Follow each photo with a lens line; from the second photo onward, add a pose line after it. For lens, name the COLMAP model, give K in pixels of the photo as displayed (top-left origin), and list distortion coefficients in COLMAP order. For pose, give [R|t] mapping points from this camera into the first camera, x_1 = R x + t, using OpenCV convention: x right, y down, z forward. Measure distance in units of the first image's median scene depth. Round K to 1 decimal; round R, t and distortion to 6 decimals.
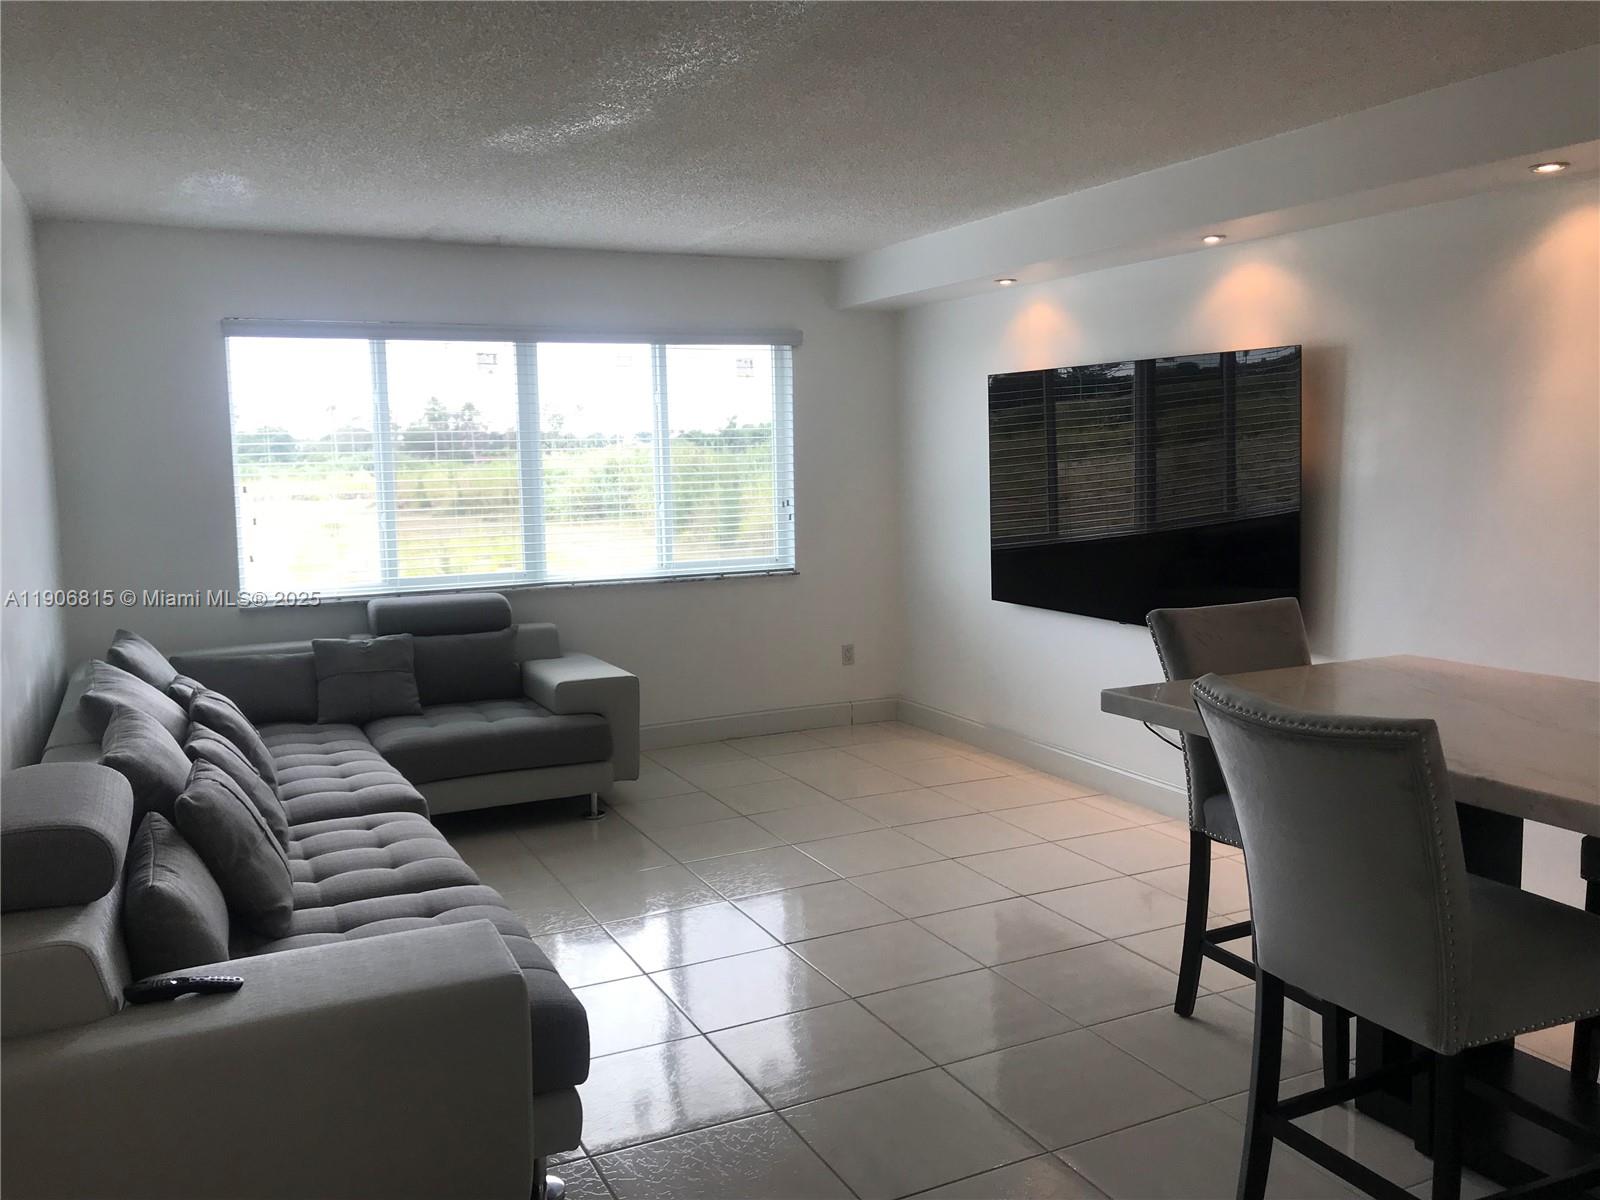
lens RADIAL K [[1307.9, 0, 800.0], [0, 1307.9, 600.0], [0, 0, 1]] dist [0.086969, -0.107061]
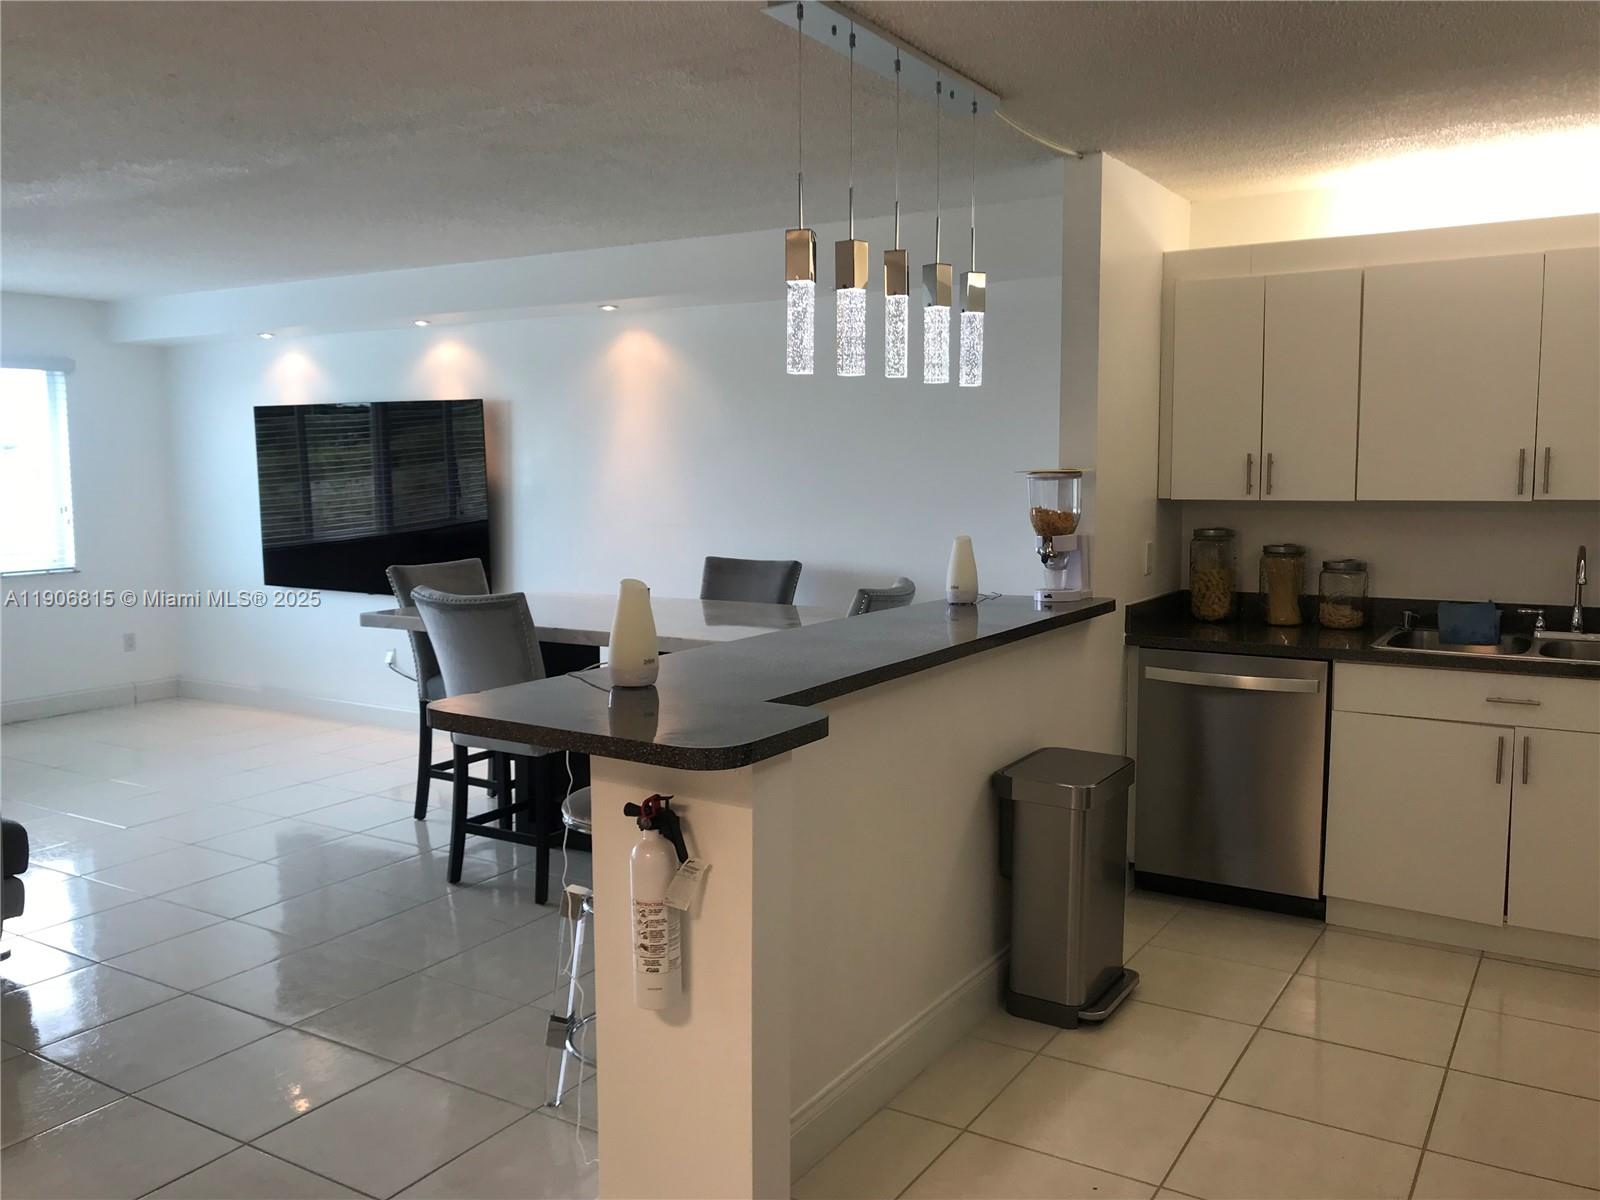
lens RADIAL K [[1325.0, 0, 800.0], [0, 1325.0, 600.0], [0, 0, 1]] dist [-0.006245, 0.002041]
pose [[0.848200, -0.037440, 0.528351, -0.086728], [0.047057, 0.998881, -0.004761, 0.043542], [-0.527581, 0.028901, 0.849013, -0.337180]]
